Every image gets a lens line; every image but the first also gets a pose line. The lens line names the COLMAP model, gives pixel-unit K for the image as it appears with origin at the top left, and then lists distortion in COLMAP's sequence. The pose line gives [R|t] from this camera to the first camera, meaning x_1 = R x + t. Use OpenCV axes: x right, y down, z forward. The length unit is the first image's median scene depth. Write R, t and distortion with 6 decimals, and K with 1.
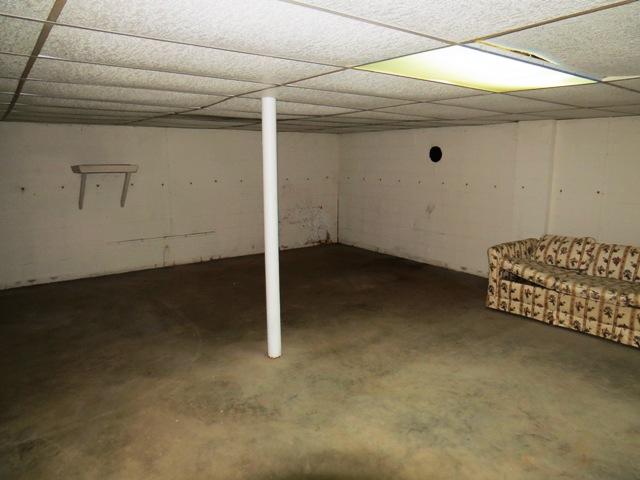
lens RADIAL K [[458.2, 0, 317.6], [0, 458.2, 241.5], [0, 0, 1]] dist [-0.026660, 0.010261]
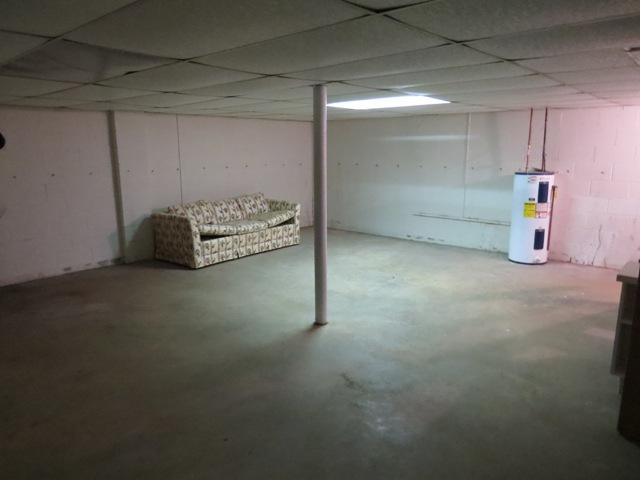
lens RADIAL K [[458.2, 0, 320.3], [0, 458.2, 238.7], [0, 0, 1]] dist [-0.026660, 0.010261]
pose [[-0.200335, -0.194877, 0.960150, -0.981125], [0.181025, 0.955781, 0.231761, -0.178314], [-0.962858, 0.220241, -0.156199, 0.990035]]
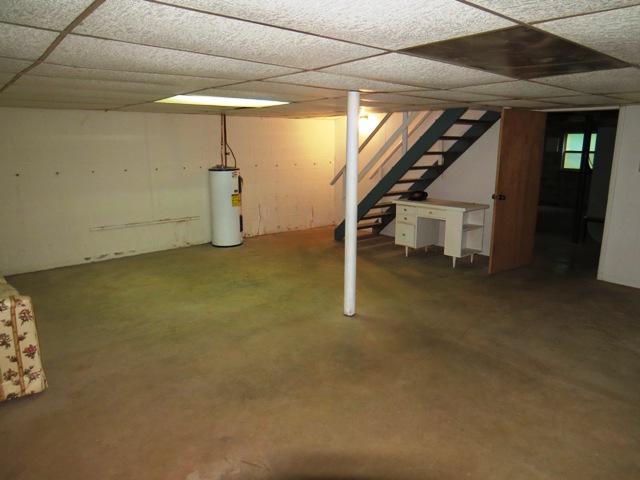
lens RADIAL K [[458.2, 0, 321.7], [0, 458.2, 241.3], [0, 0, 1]] dist [-0.026660, 0.010261]
pose [[-0.997711, 0.016124, -0.065678, 0.045287], [-0.009962, 0.925528, 0.378549, -0.316973], [0.066890, 0.378337, -0.923248, 1.749995]]
